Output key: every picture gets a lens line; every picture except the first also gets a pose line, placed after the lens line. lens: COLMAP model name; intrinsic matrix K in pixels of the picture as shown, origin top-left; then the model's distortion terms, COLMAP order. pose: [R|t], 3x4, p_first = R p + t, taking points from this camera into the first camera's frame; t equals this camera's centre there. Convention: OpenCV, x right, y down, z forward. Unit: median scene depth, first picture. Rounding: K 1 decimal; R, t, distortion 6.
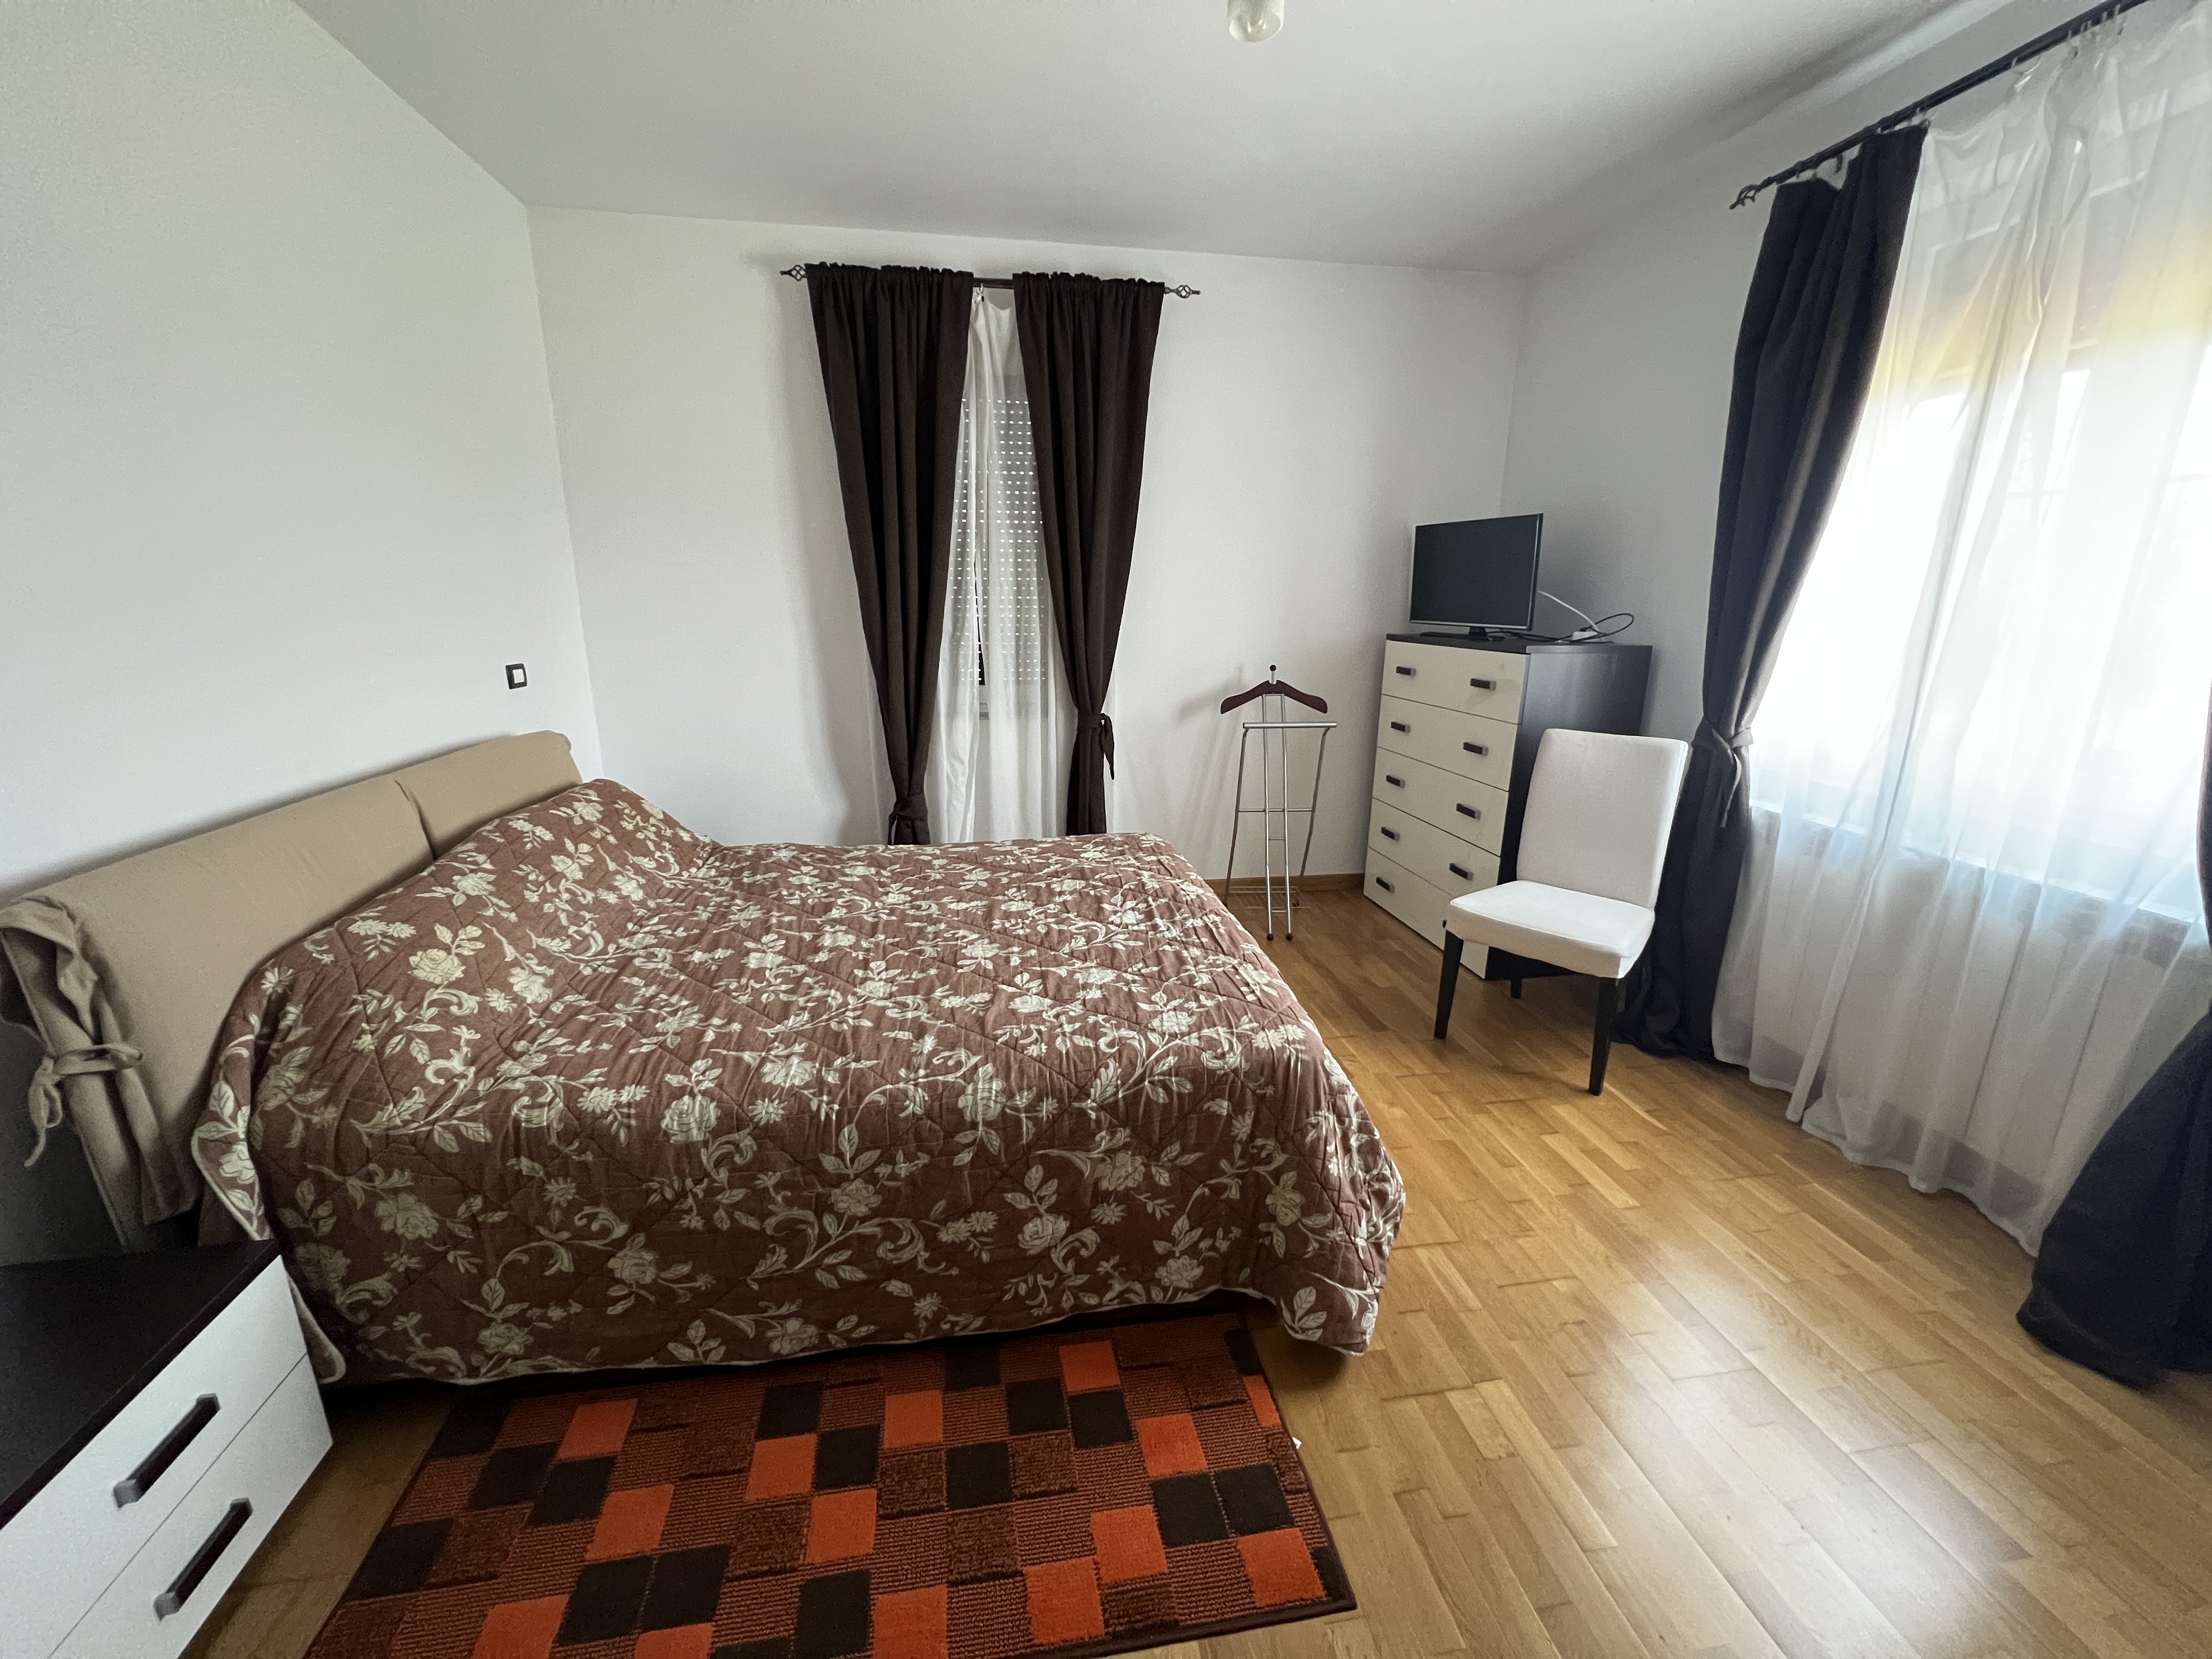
lens RADIAL K [[881.0, 0, 1106.0], [0, 881.0, 829.5], [0, 0, 1]] dist [-0.001578, 0.000048]
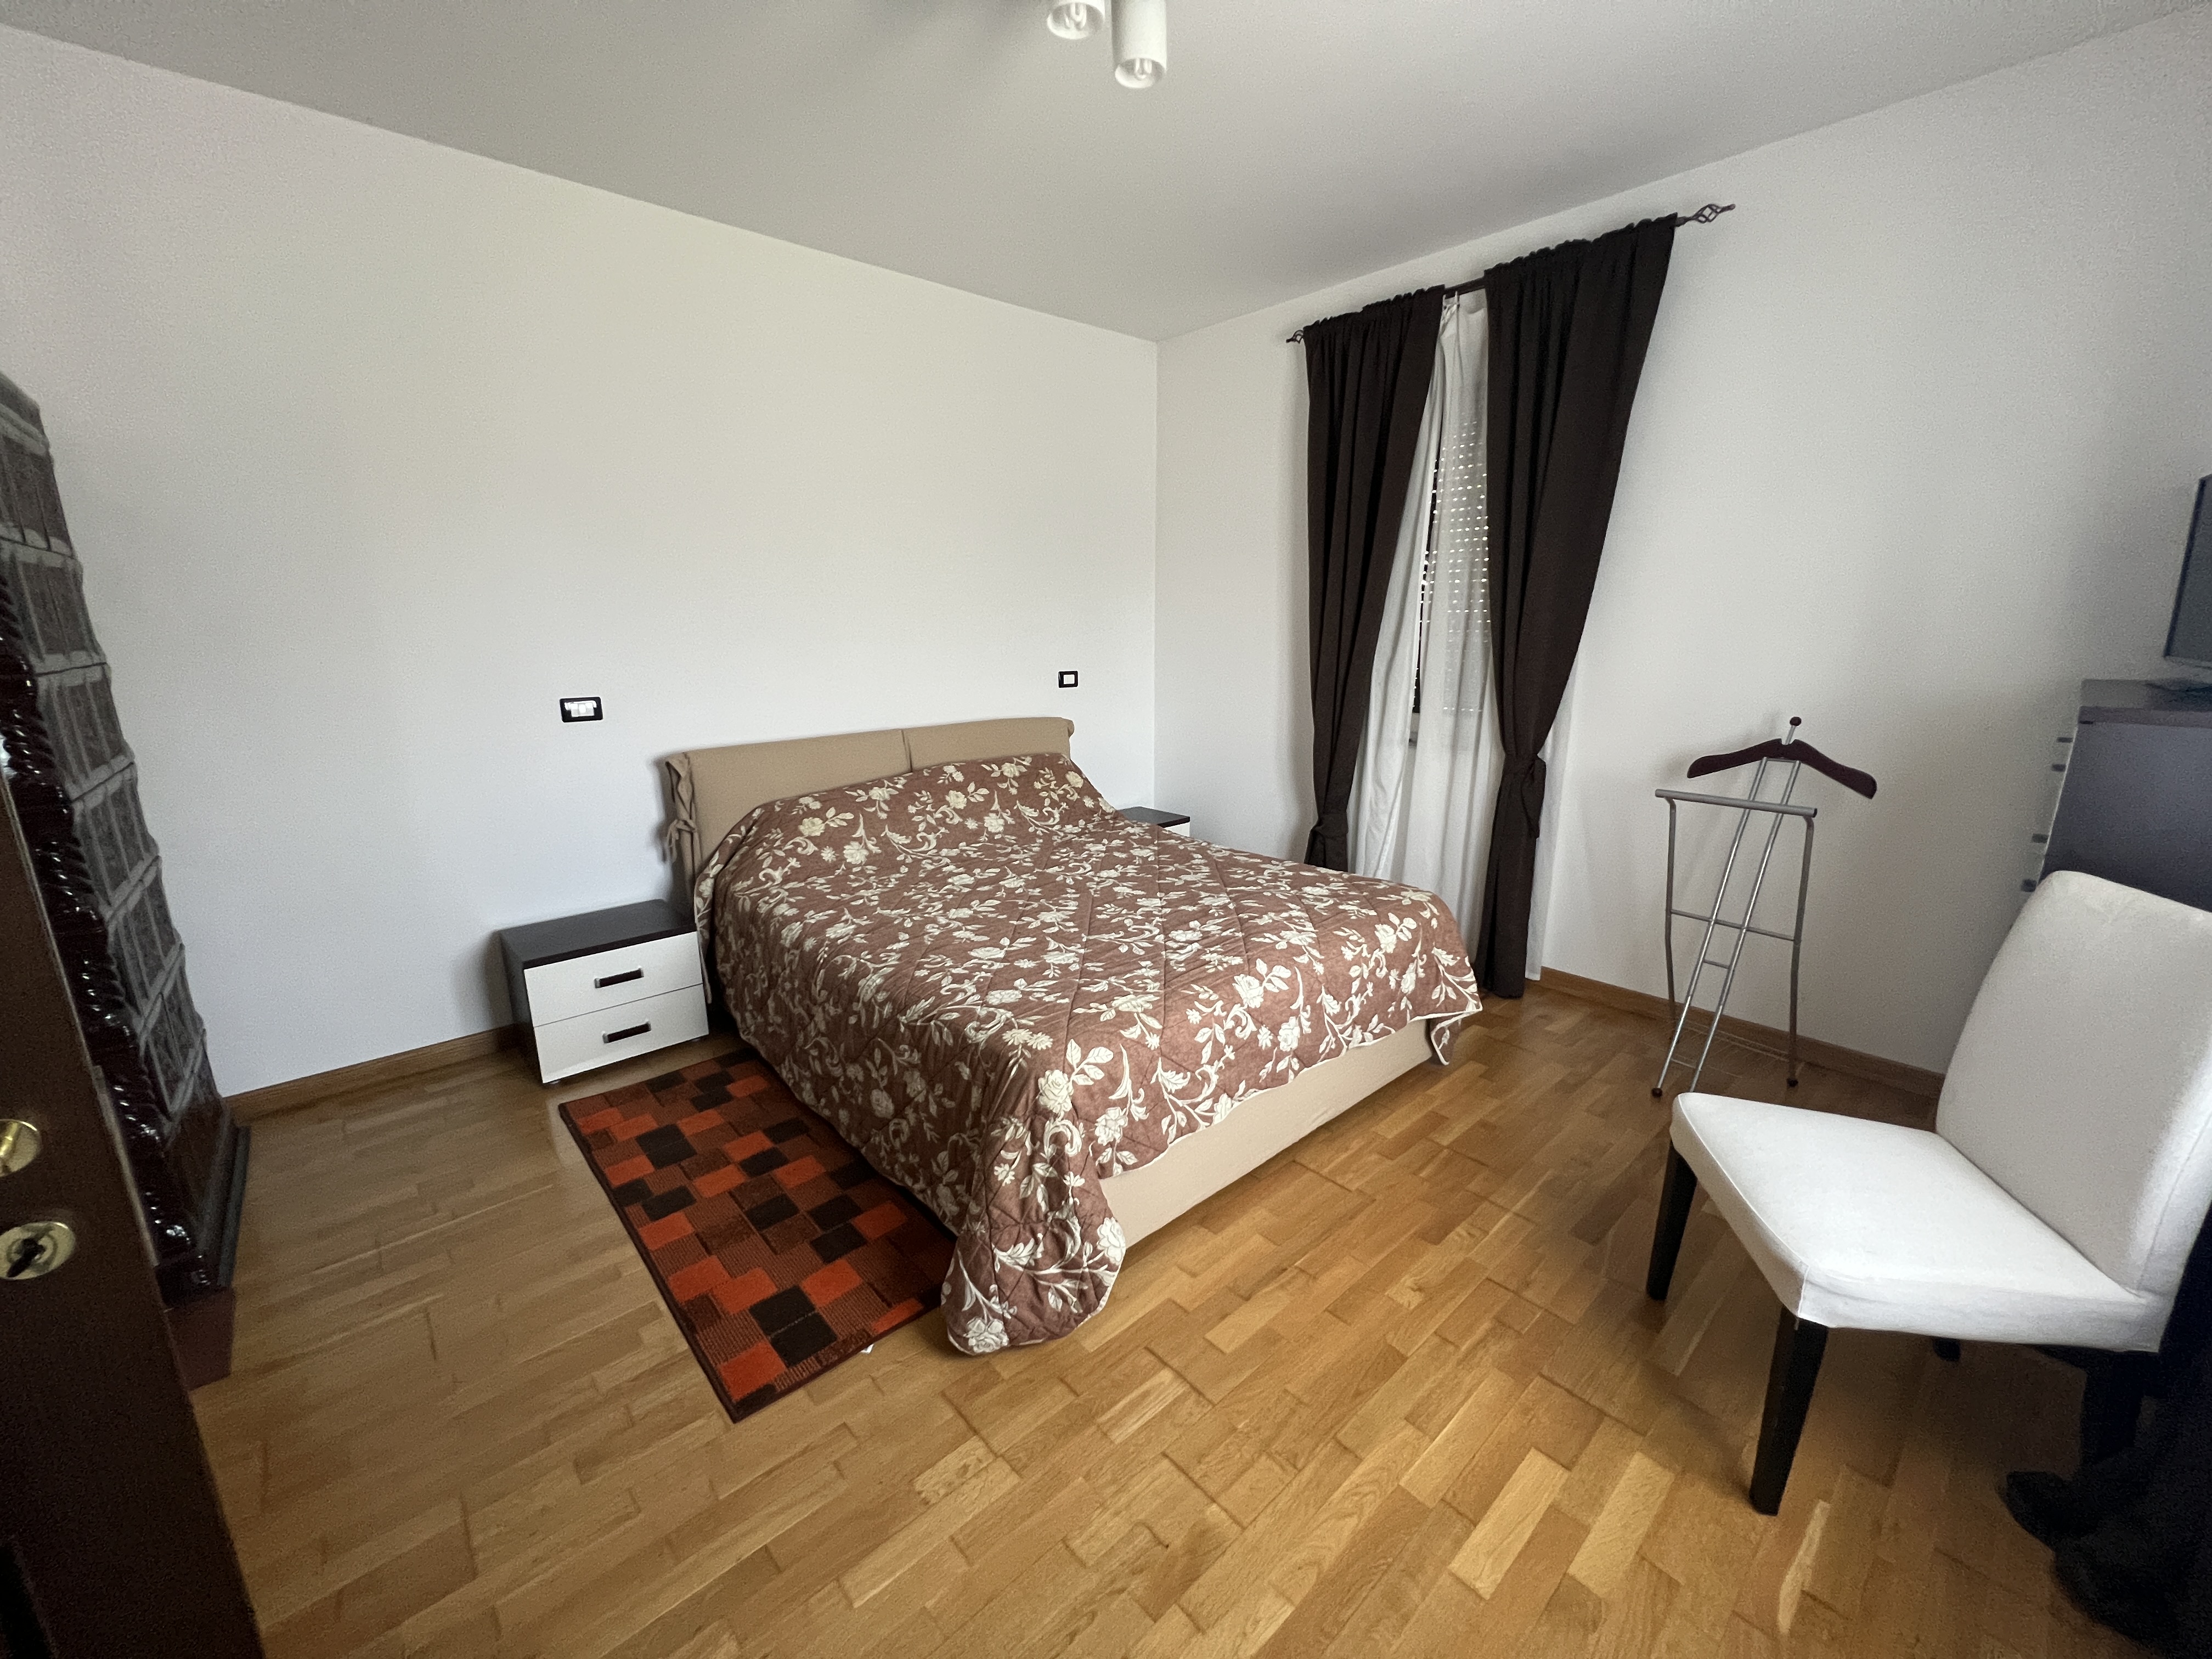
lens RADIAL K [[881.0, 0, 1106.0], [0, 881.0, 829.5], [0, 0, 1]] dist [-0.001578, 0.000048]
pose [[0.542388, 0.182587, -0.820047, 0.821486], [-0.204746, 0.975395, 0.081755, -0.087252], [0.814797, 0.123559, 0.566426, 0.350299]]
